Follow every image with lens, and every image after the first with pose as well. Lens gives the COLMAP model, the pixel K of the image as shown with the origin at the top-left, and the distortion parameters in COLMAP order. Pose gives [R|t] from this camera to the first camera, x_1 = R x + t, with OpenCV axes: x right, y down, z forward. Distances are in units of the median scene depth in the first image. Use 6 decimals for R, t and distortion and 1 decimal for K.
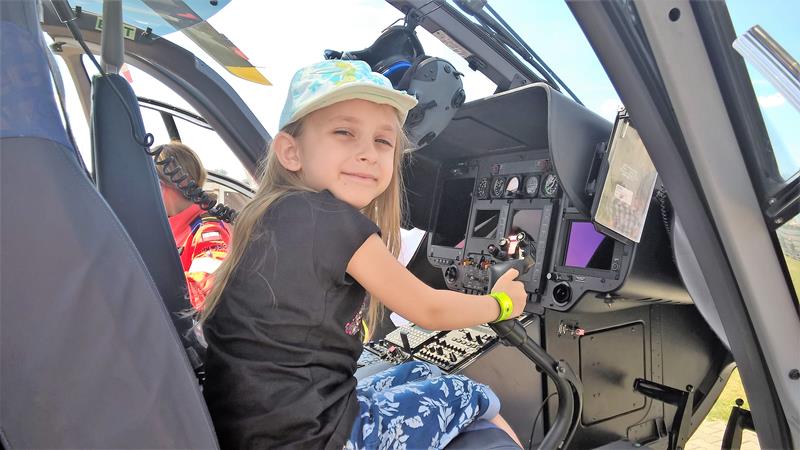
lens RADIAL K [[677.5, 0, 399.0], [0, 677.5, 216.1], [0, 0, 1]] dist [-0.008420, -0.001990]
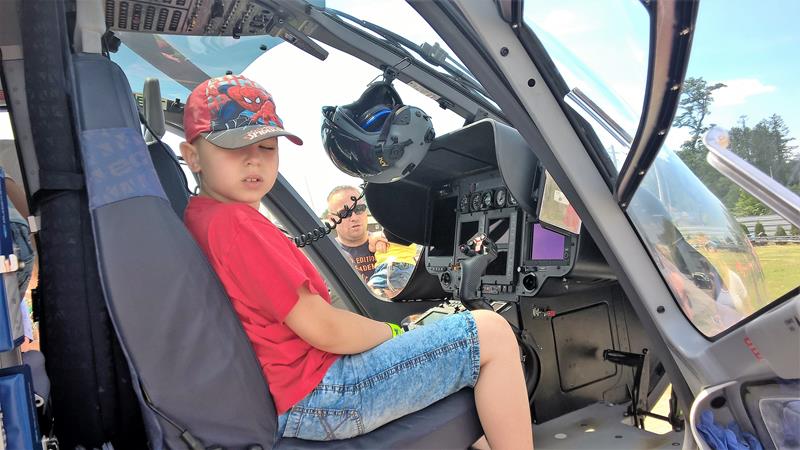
lens RADIAL K [[677.5, 0, 399.0], [0, 677.5, 216.1], [0, 0, 1]] dist [-0.008420, -0.001990]
pose [[0.995403, -0.094169, -0.017455, 0.033498], [0.093405, 0.994810, -0.040363, 0.020737], [0.021165, 0.038547, 0.999033, -0.234432]]
